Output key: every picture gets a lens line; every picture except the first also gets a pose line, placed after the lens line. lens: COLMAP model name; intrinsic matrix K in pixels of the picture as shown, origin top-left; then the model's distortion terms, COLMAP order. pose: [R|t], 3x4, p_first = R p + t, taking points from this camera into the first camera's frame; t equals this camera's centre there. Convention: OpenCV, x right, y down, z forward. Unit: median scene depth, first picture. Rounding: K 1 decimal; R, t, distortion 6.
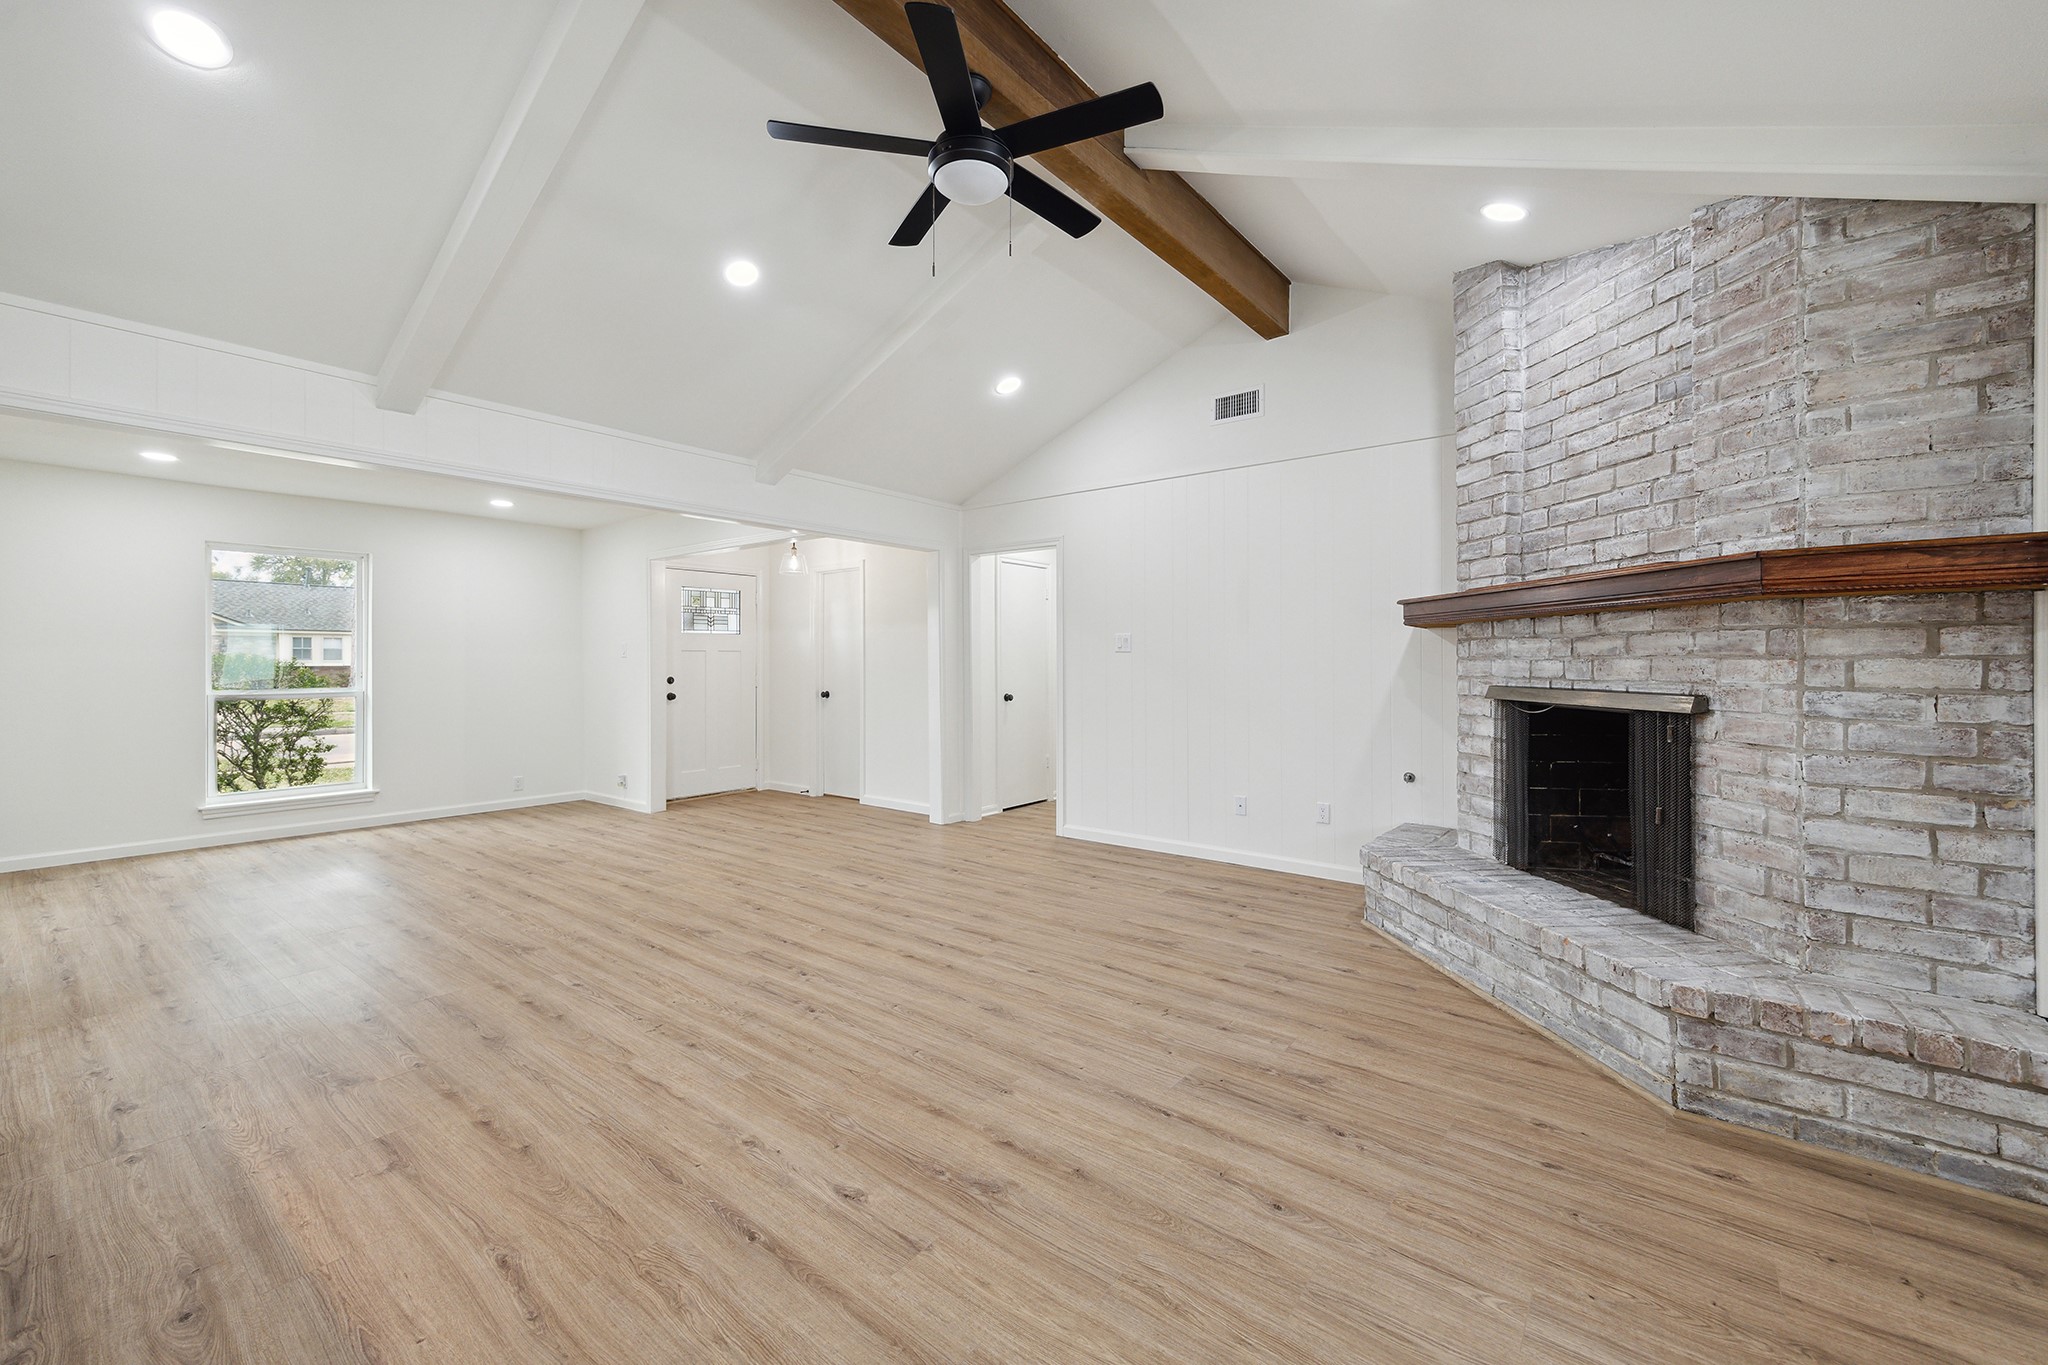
lens RADIAL K [[819.1, 0, 1034.5], [0, 819.1, 655.4], [0, 0, 1]] dist [0.013898, 0.000137]
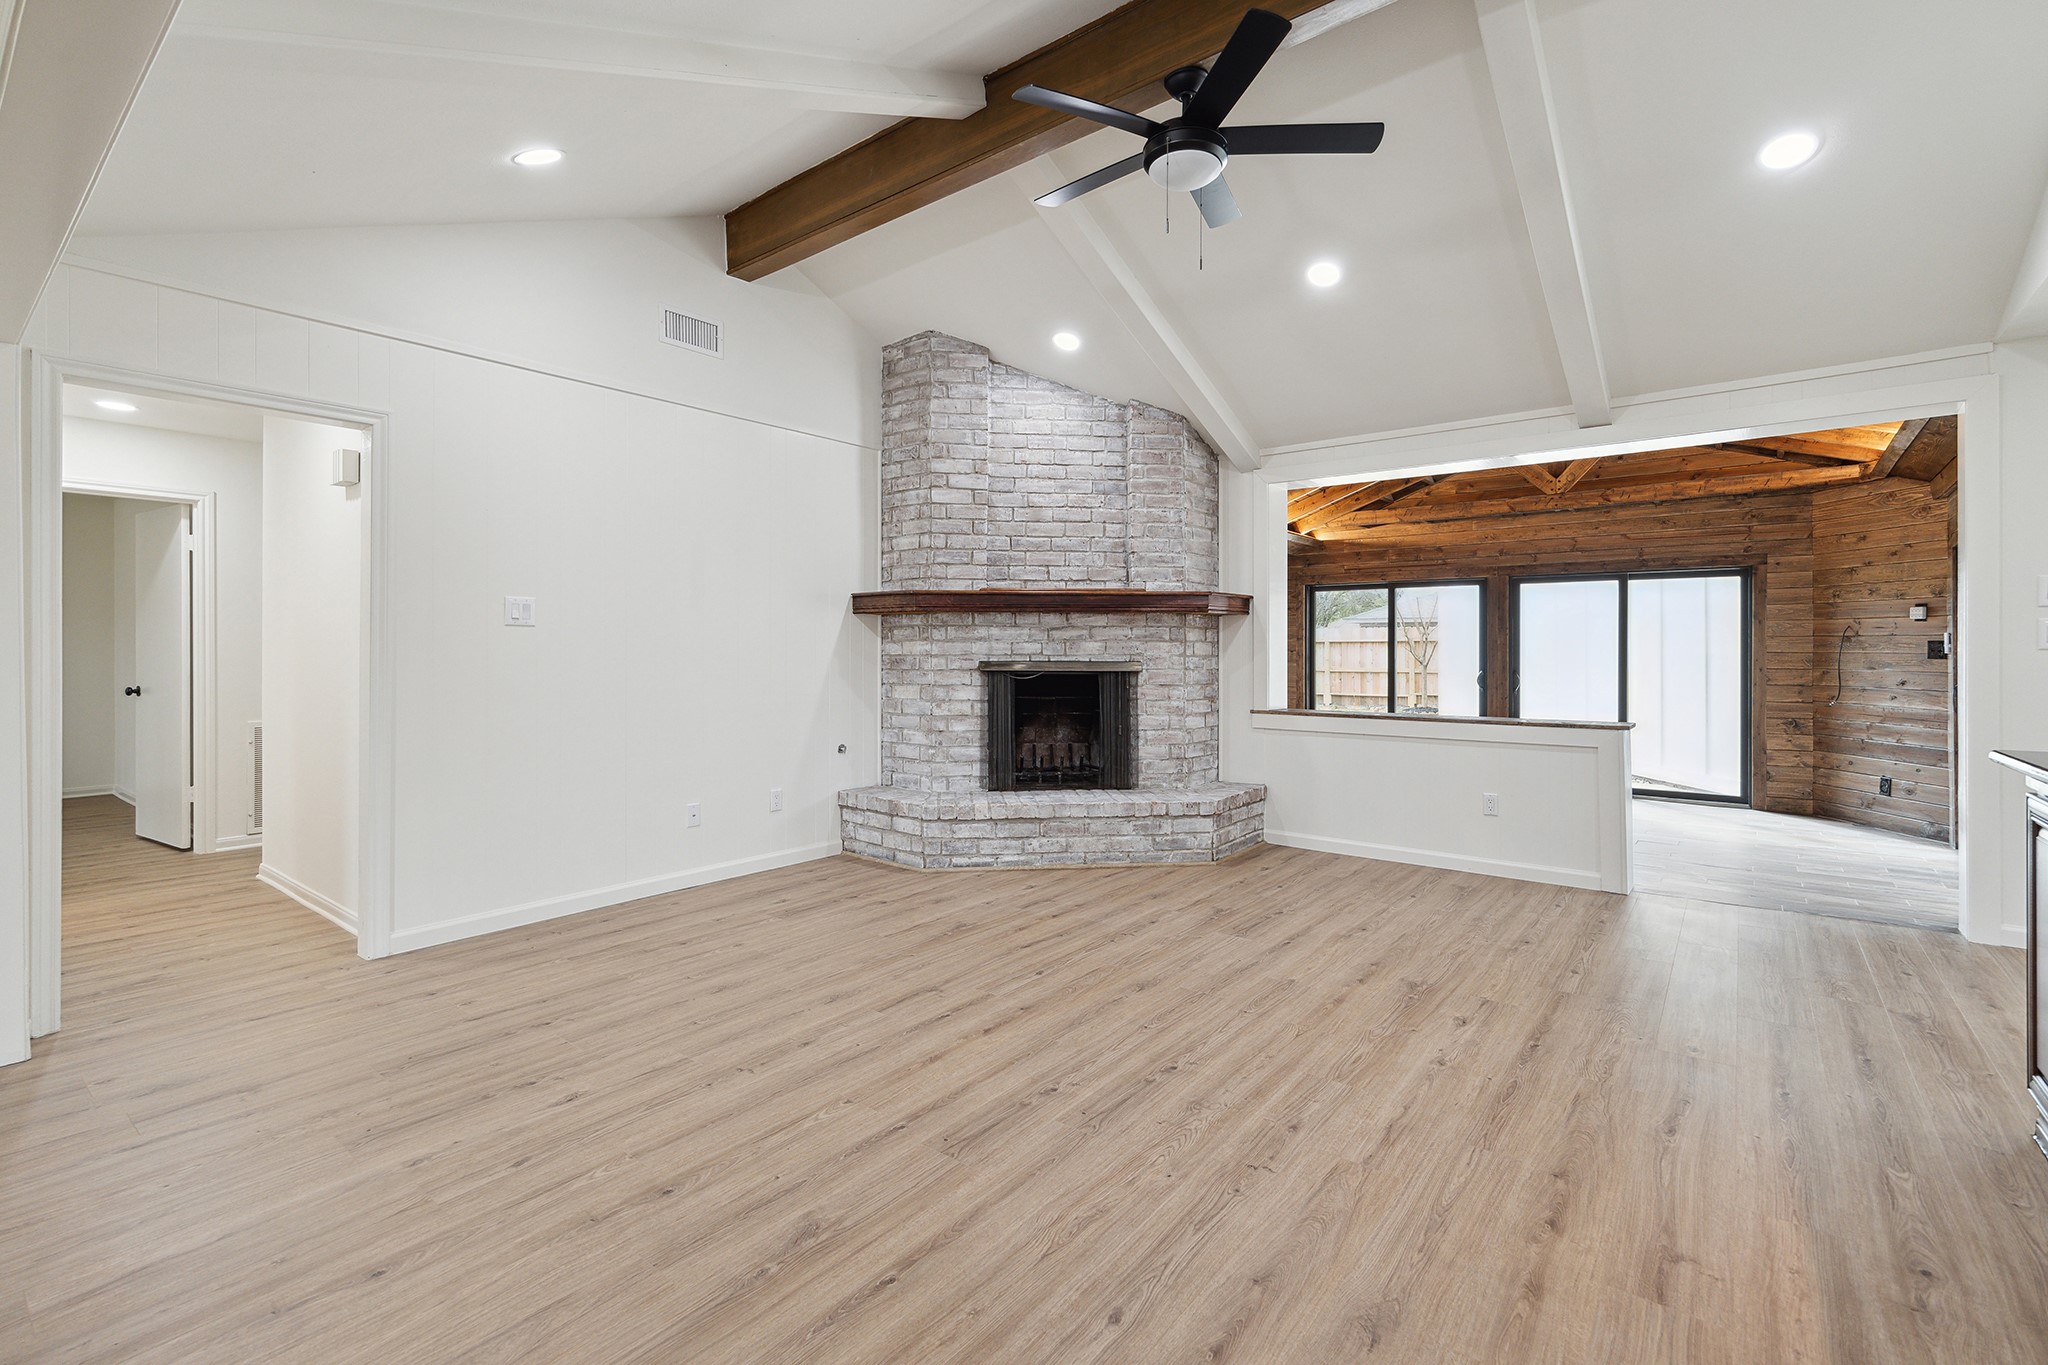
lens RADIAL K [[908.6, 0, 1031.5], [0, 908.6, 649.6], [0, 0, 1]] dist [0.000543, 0.001141]
pose [[0.007066, 0.001497, 0.999974, -1.225947], [-0.008046, 0.999967, -0.001440, 0.026095], [-0.999943, -0.008035, 0.007078, 1.198817]]
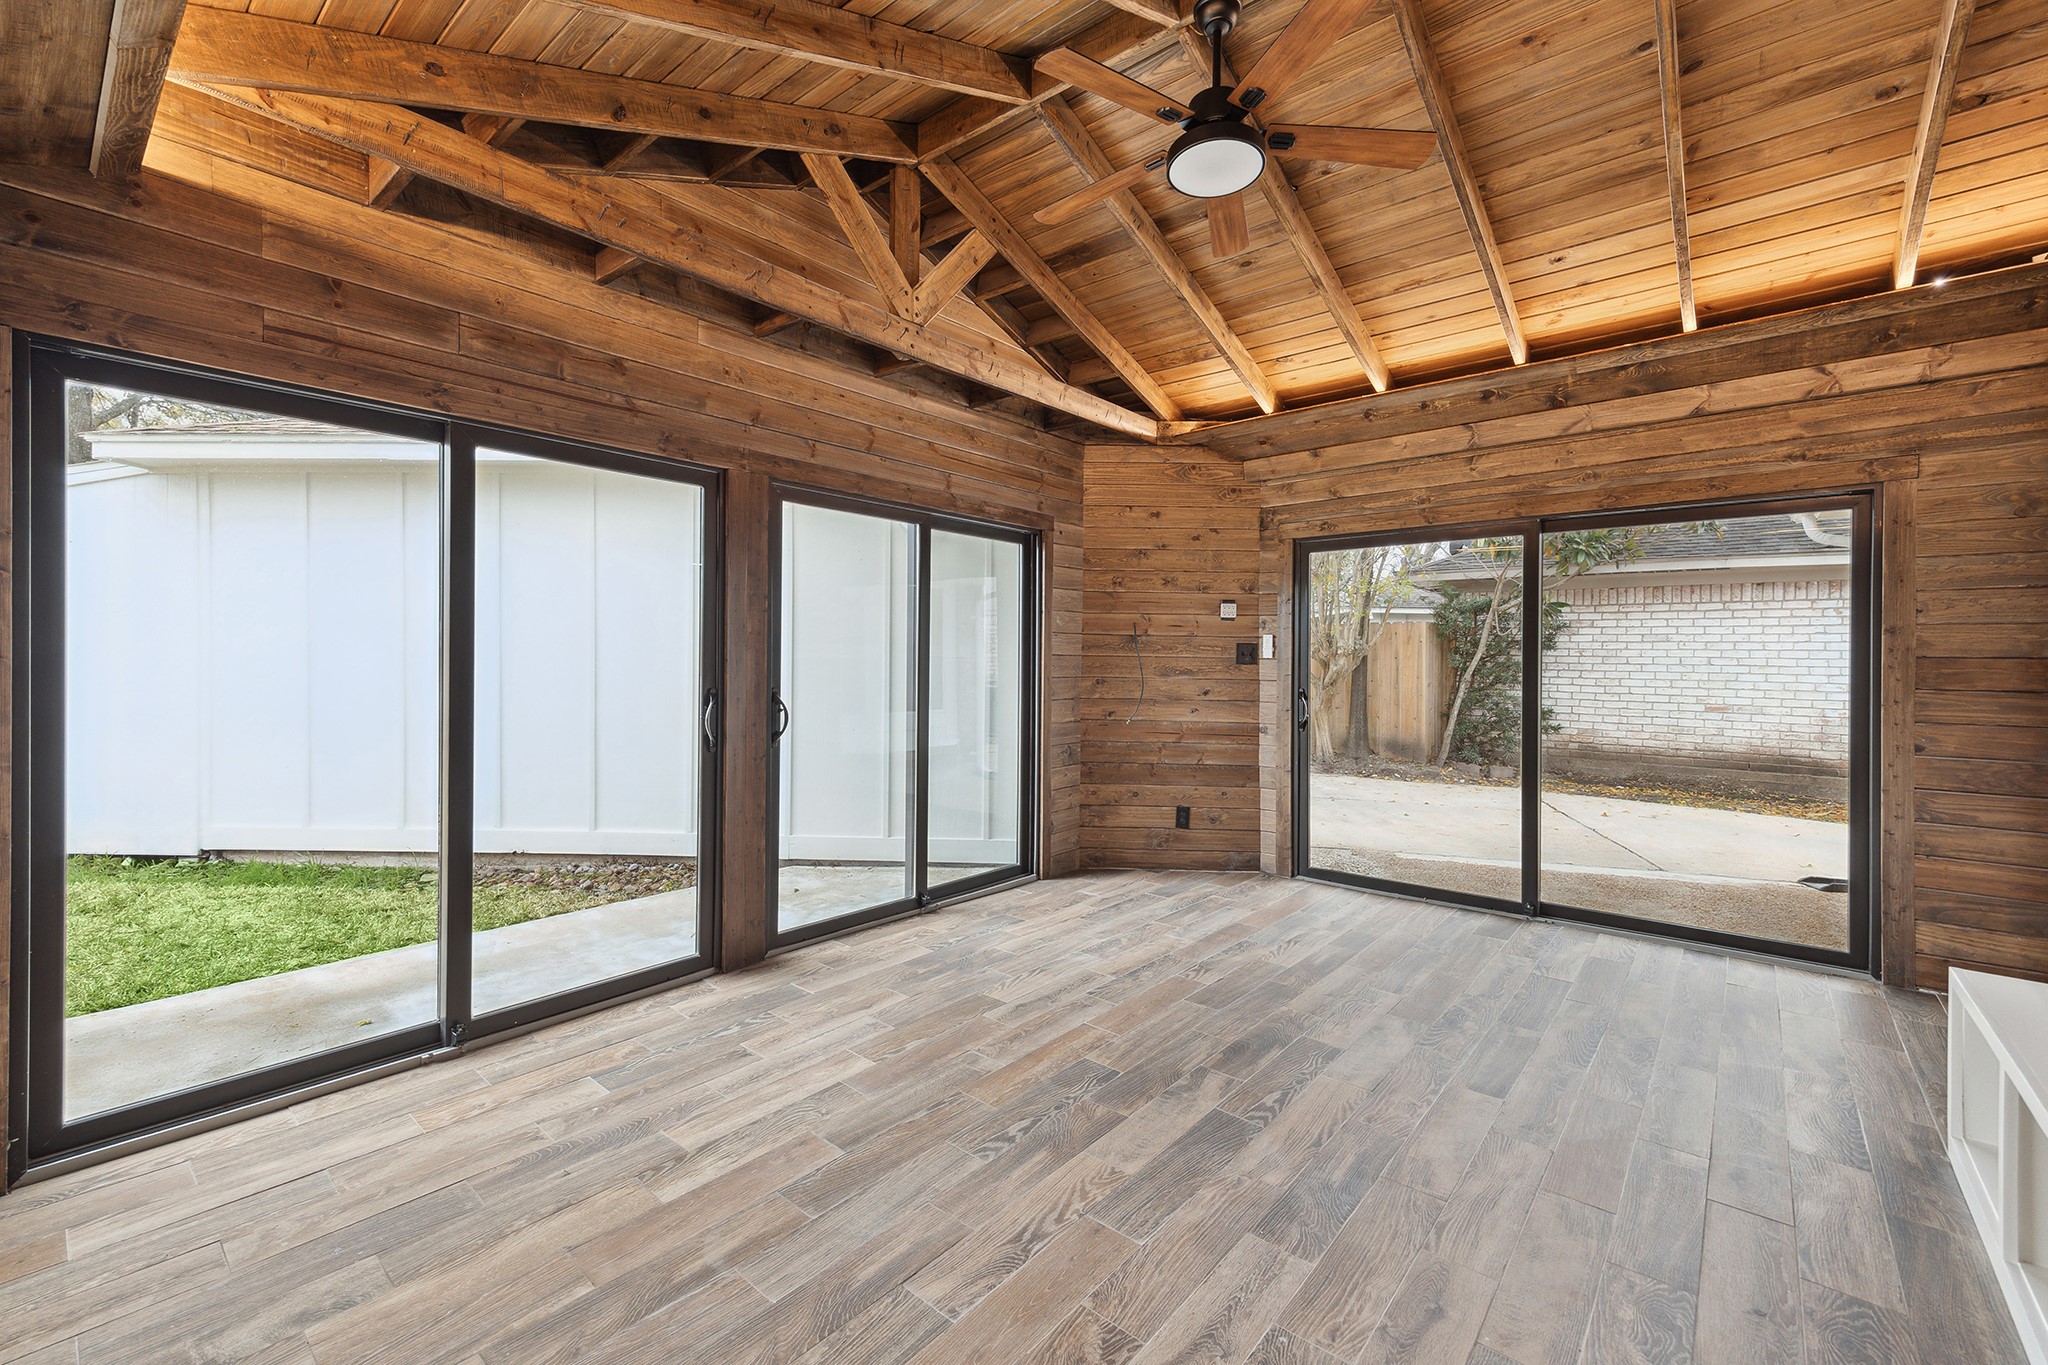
lens RADIAL K [[858.6, 0, 1023.6], [0, 858.6, 666.8], [0, 0, 1]] dist [0.017621, 0.000194]
pose [[-0.999140, -0.011042, 0.039966, 1.490647], [-0.010850, 0.999929, 0.005004, 0.028689], [-0.040018, 0.004566, -0.999189, 0.851525]]
